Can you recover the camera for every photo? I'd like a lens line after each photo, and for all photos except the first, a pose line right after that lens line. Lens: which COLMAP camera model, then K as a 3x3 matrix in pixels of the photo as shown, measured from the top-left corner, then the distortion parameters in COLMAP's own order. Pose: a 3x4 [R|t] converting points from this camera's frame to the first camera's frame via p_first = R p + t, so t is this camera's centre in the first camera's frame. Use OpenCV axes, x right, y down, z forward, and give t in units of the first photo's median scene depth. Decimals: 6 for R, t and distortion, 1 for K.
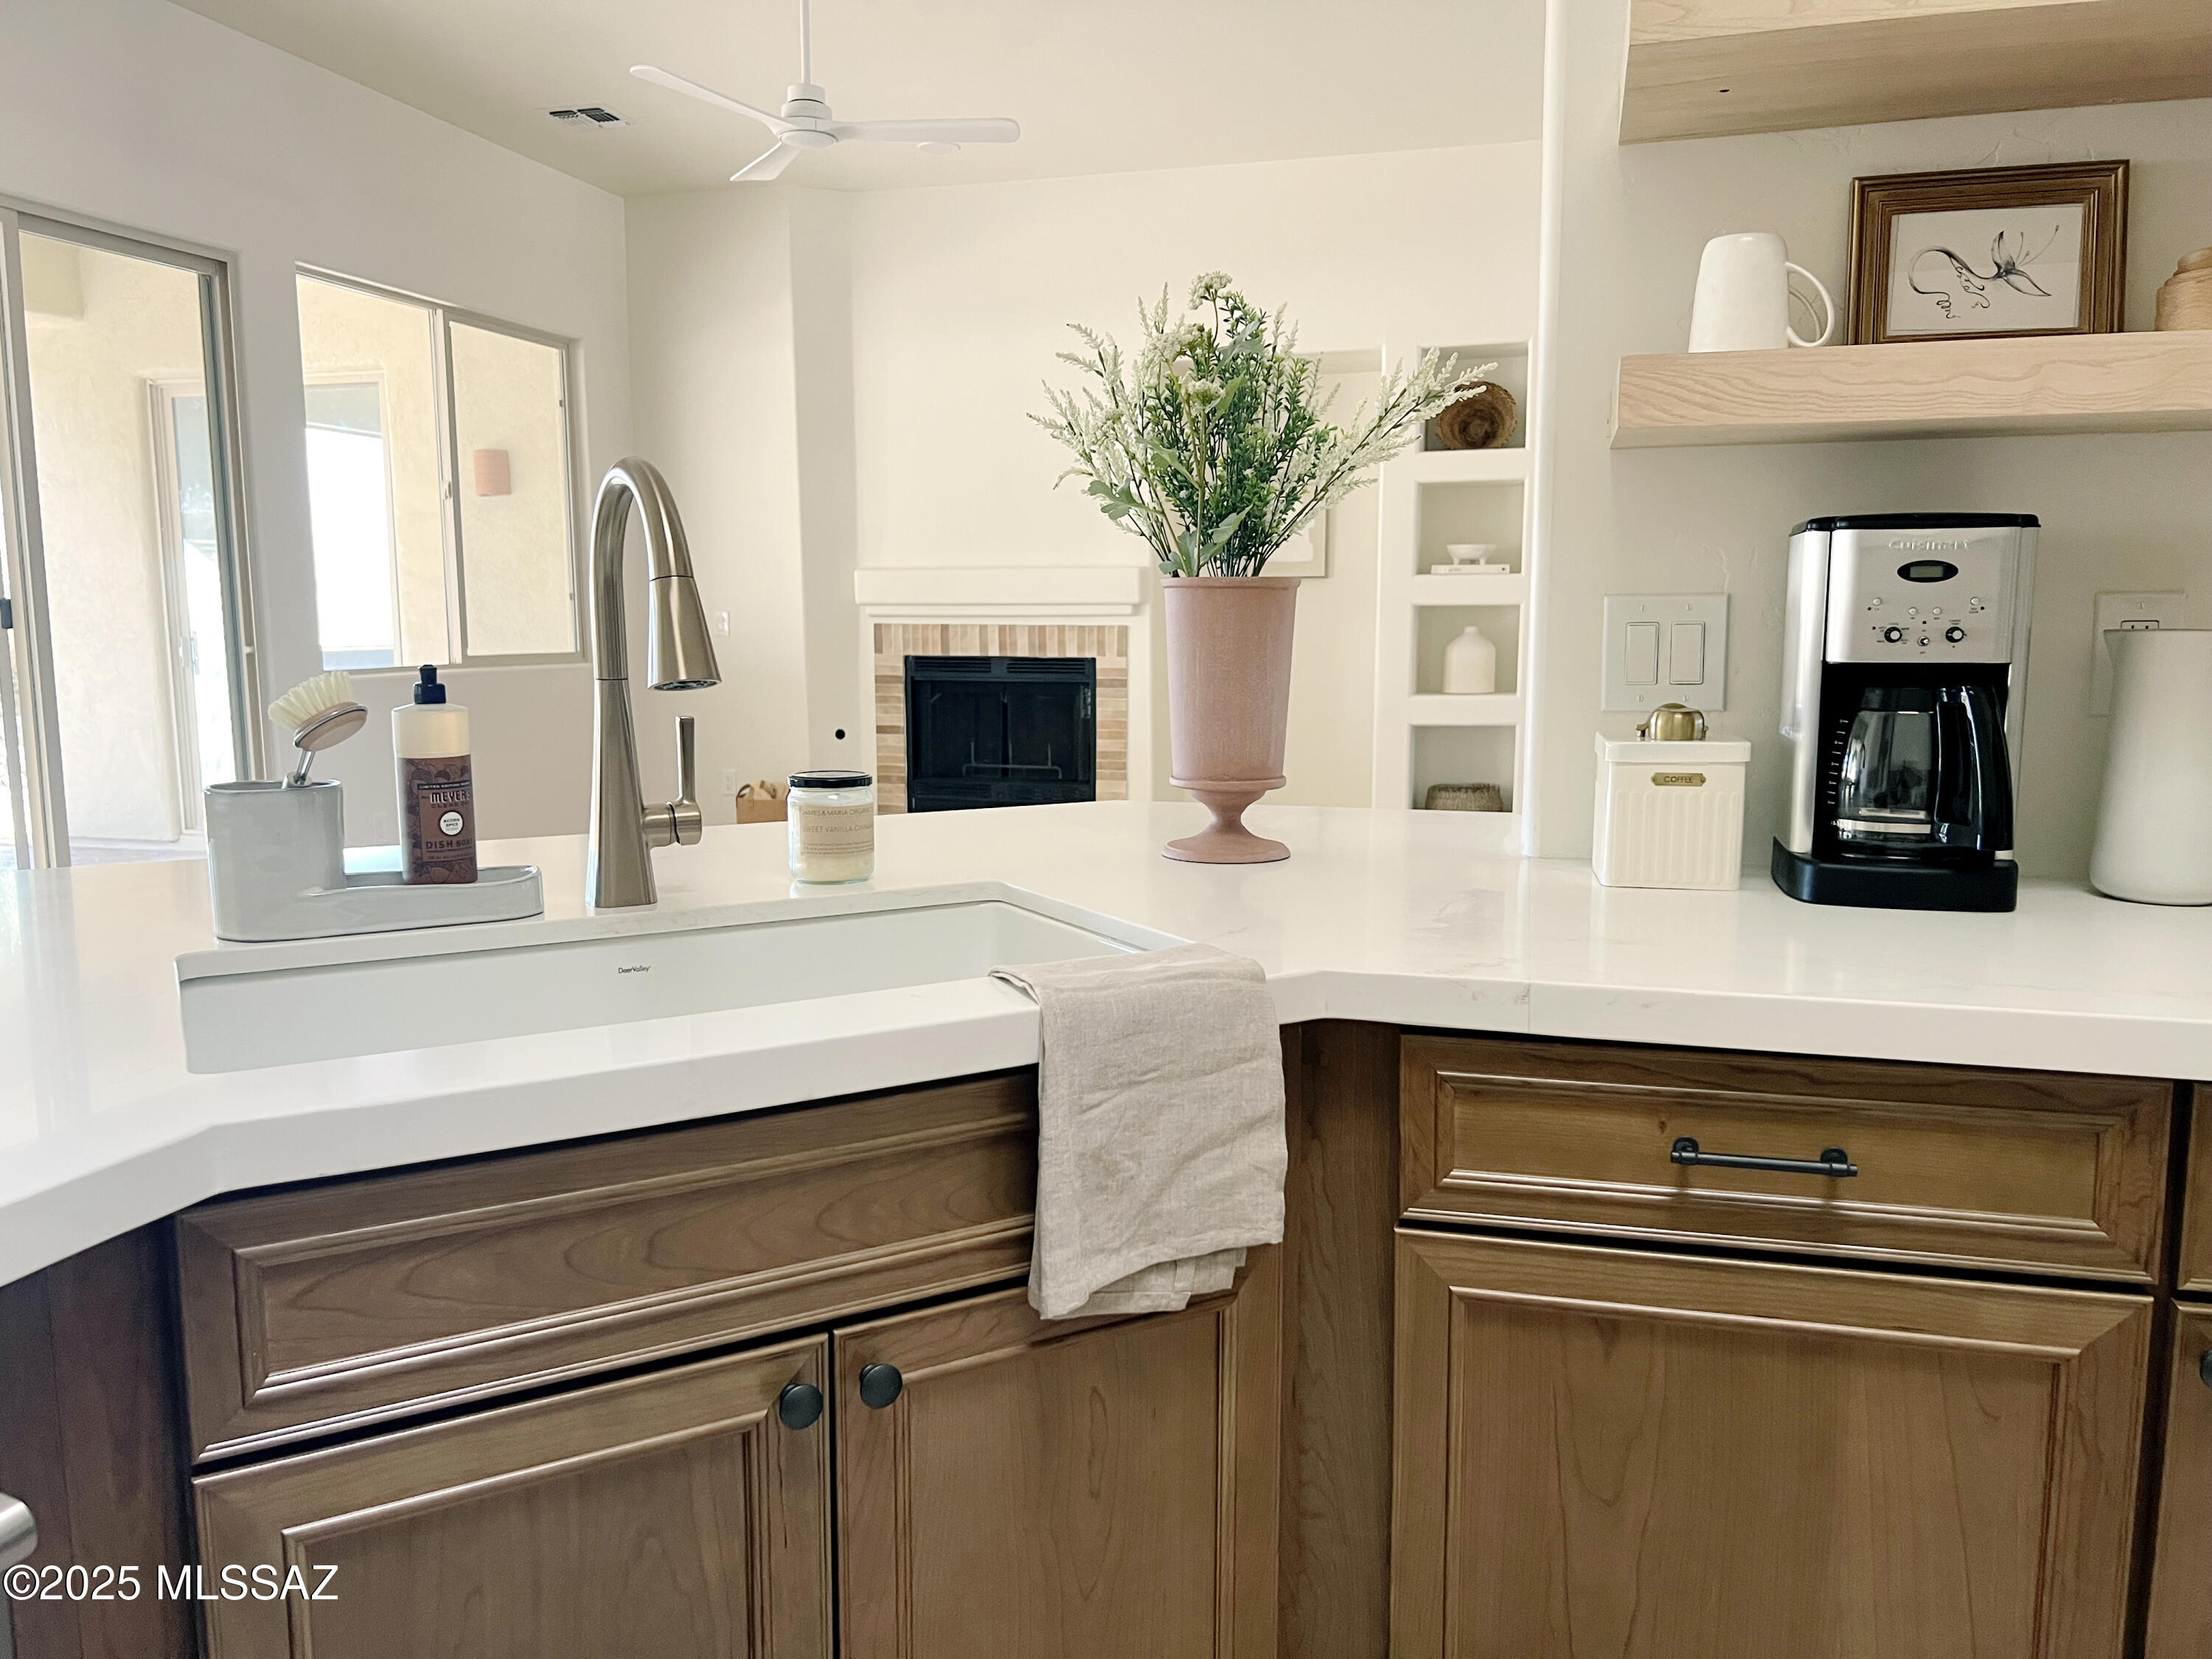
lens RADIAL K [[1641.3, 0, 1101.9], [0, 1641.3, 835.6], [0, 0, 1]] dist [0.129720, -0.216903]
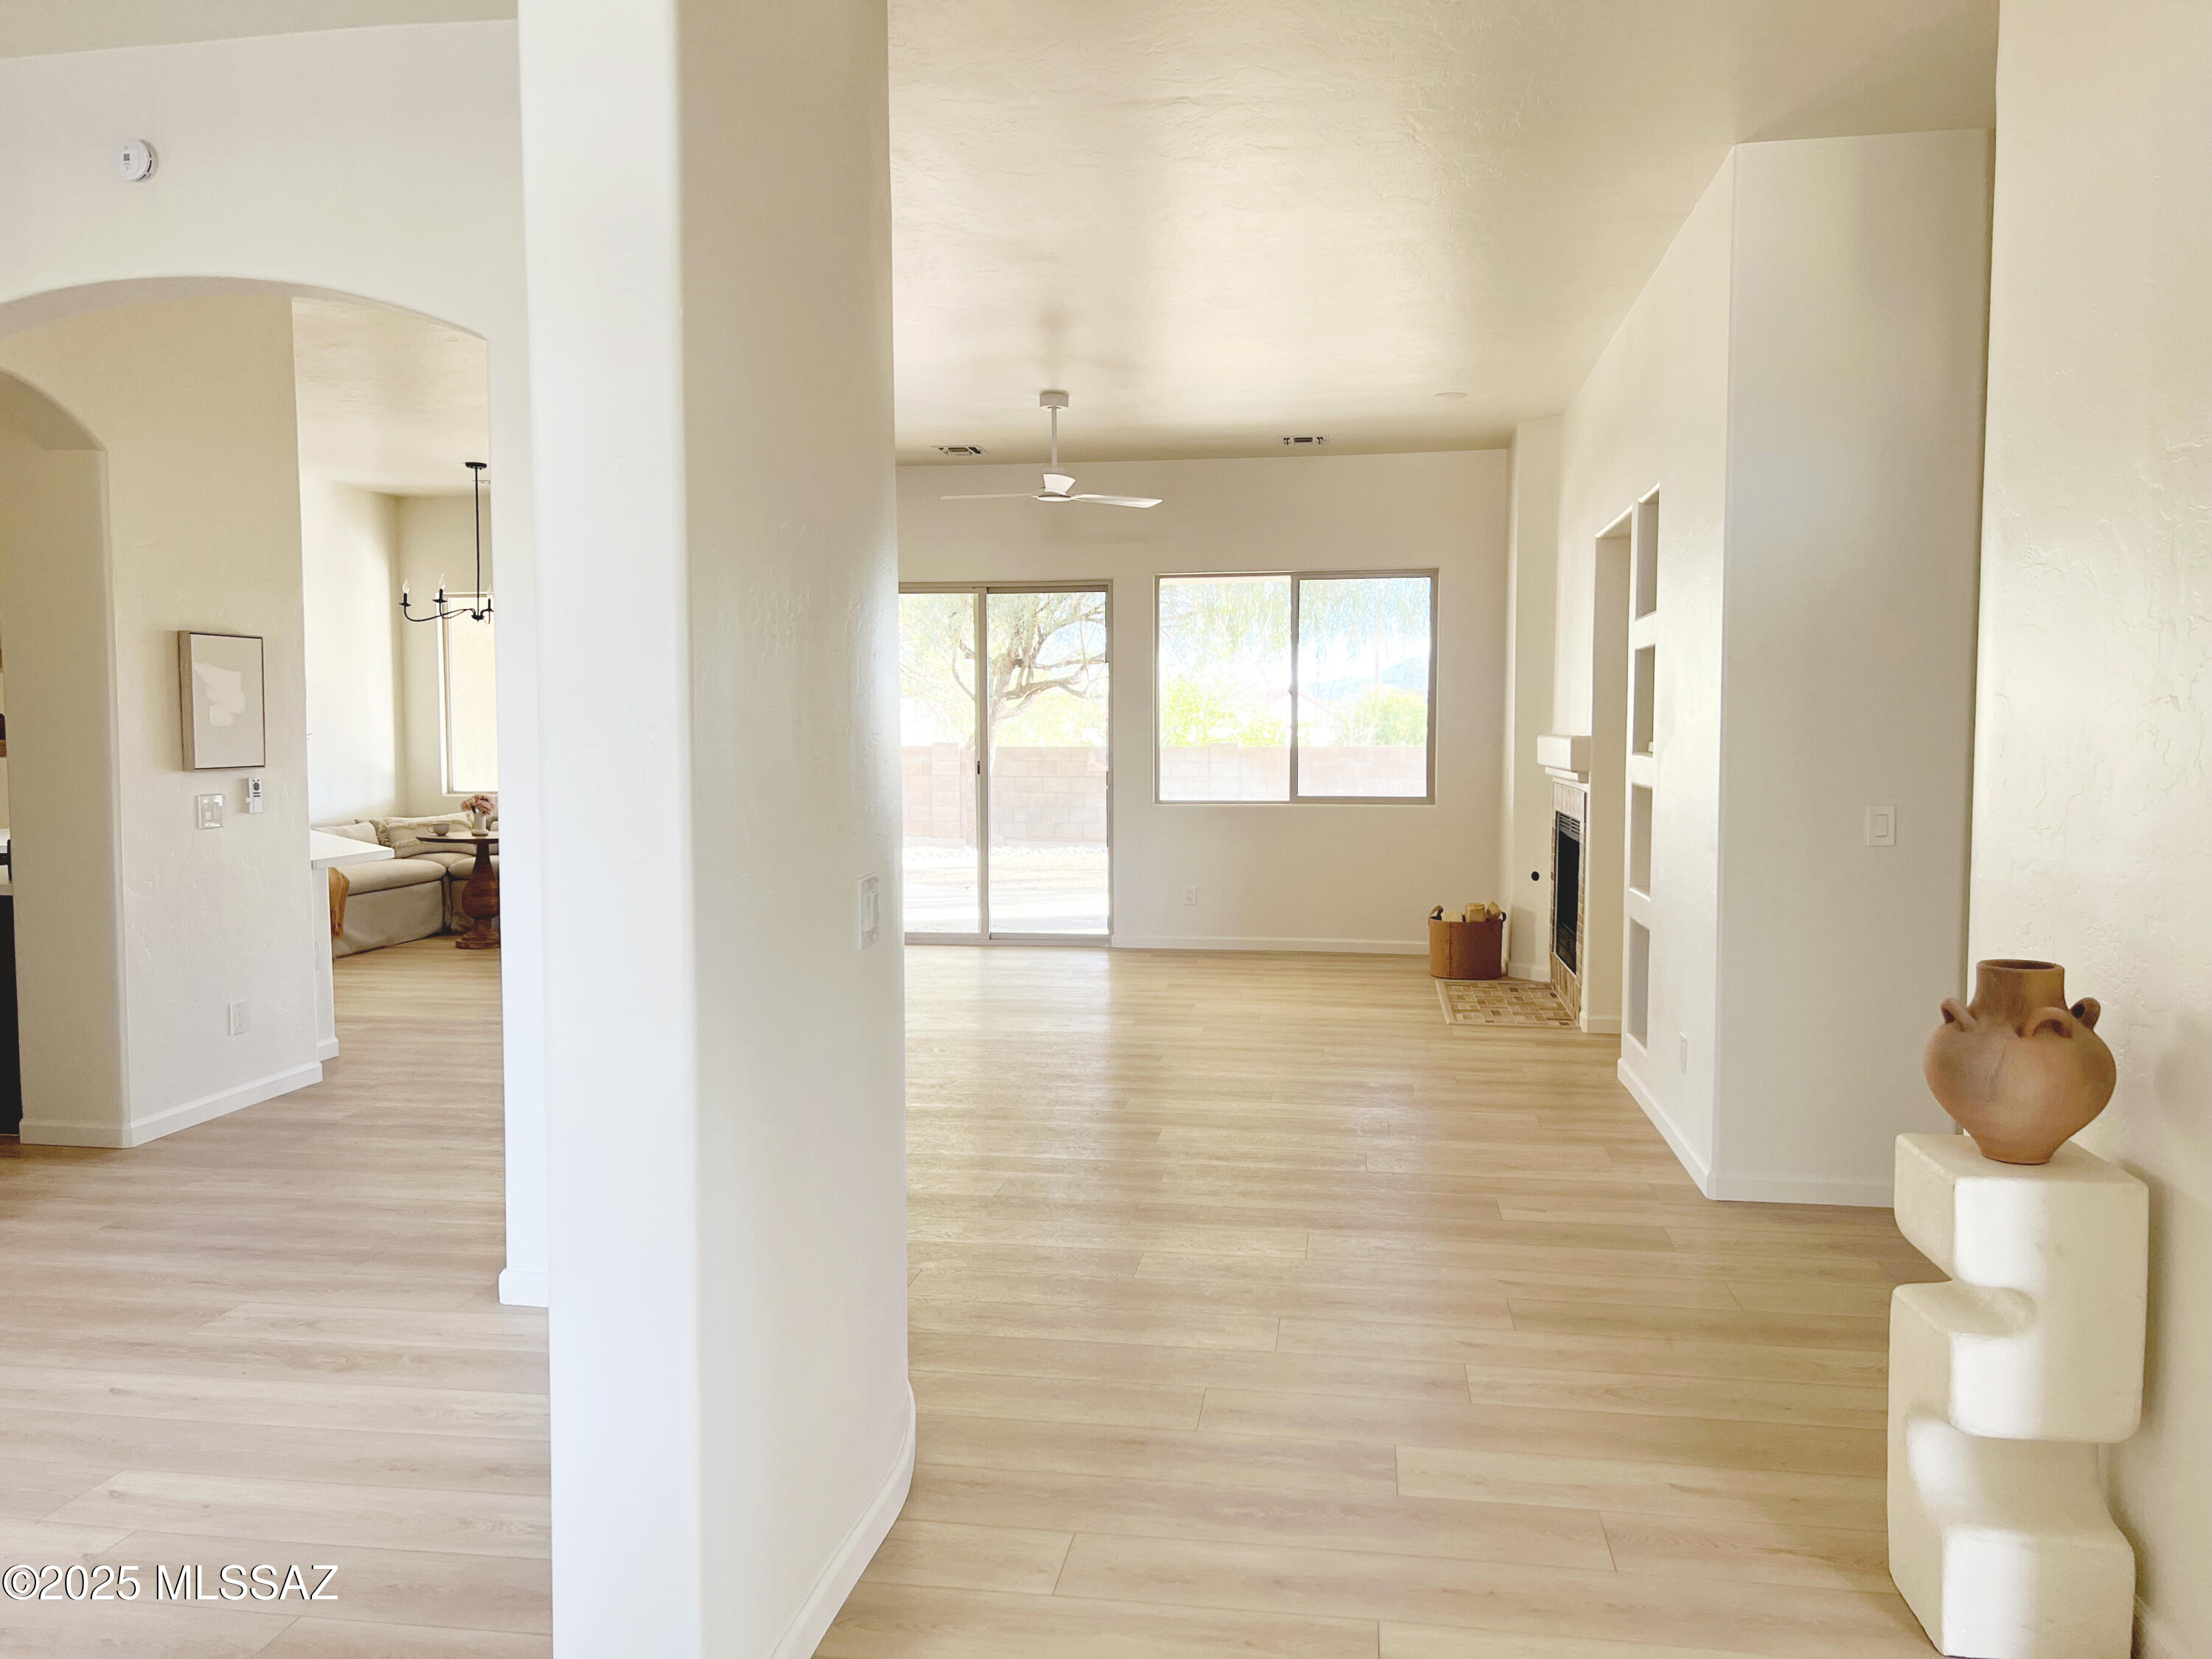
lens RADIAL K [[1640.6, 0, 1111.2], [0, 1640.6, 842.0], [0, 0, 1]] dist [0.062240, -0.070403]
pose [[0.131768, 0.071587, -0.988692, 1.096371], [-0.130028, 0.990019, 0.054354, -0.128194], [0.982716, 0.121396, 0.139762, 0.643398]]
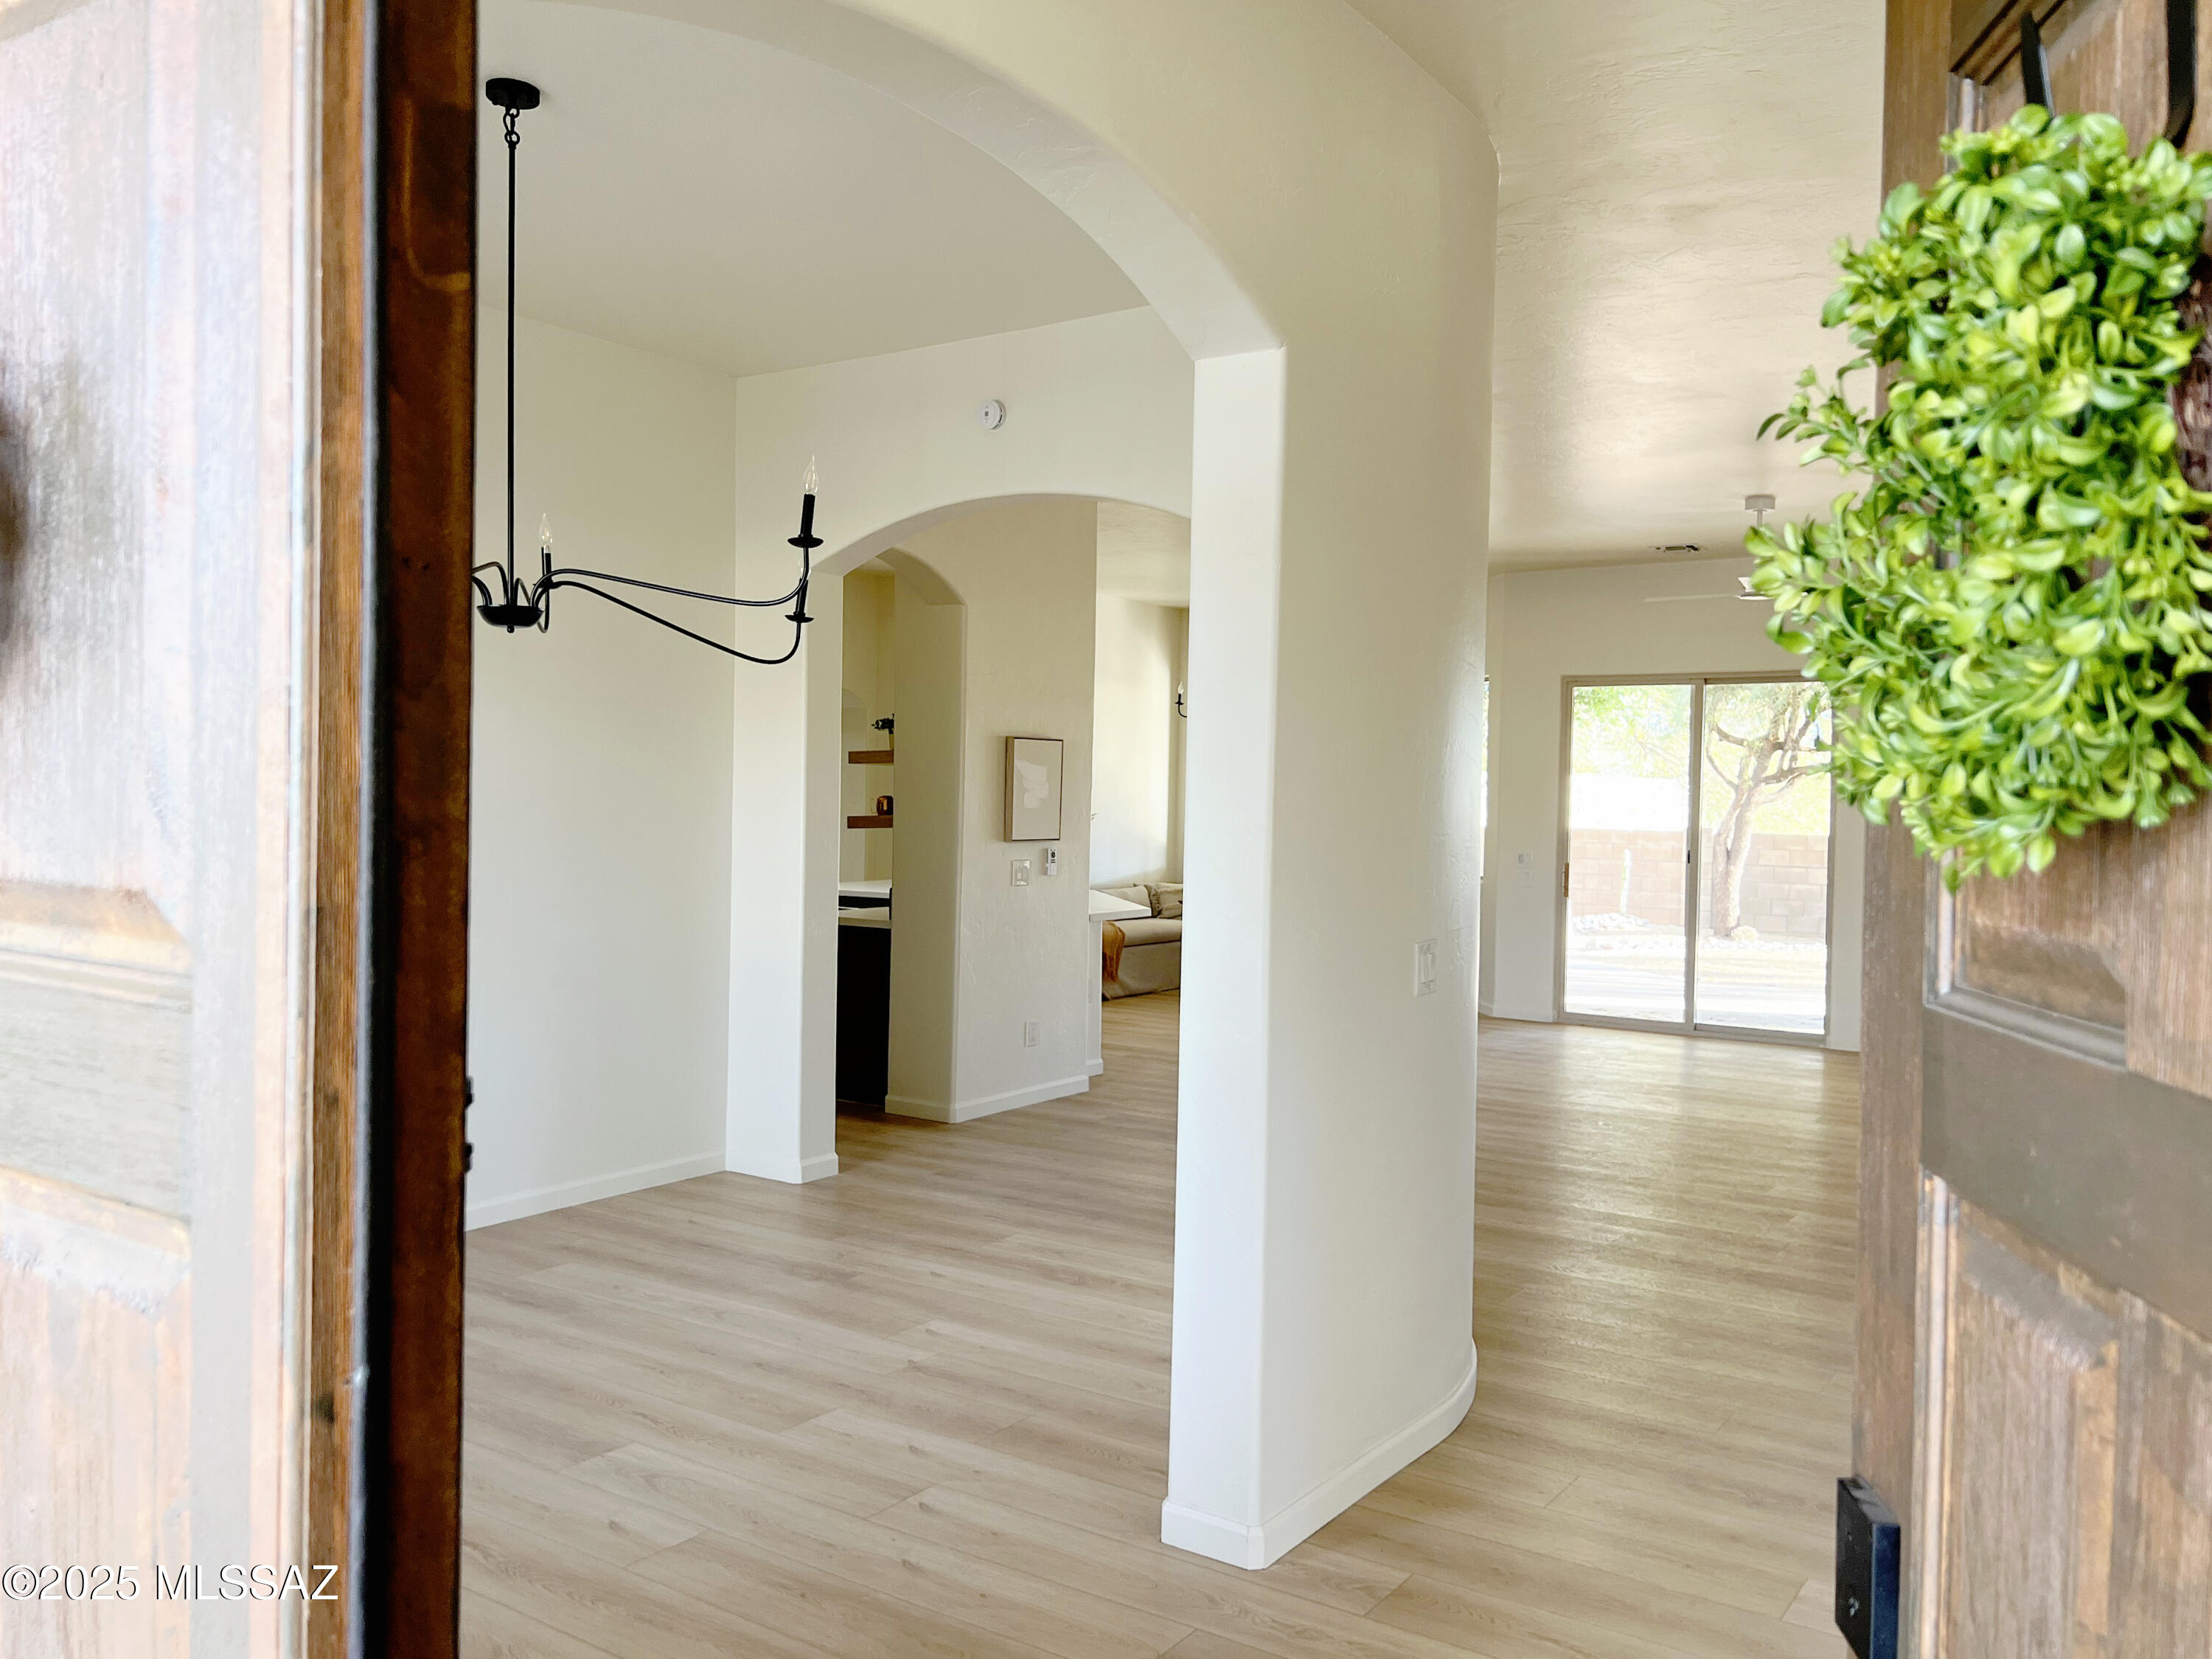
lens RADIAL K [[1683.8, 0, 1109.3], [0, 1683.8, 824.5], [0, 0, 1]] dist [0.071829, -0.077690]
pose [[-0.317018, 0.011970, -0.948344, 1.245098], [-0.143346, 0.987829, 0.060388, -0.146046], [0.937524, 0.155086, -0.311443, 0.709141]]
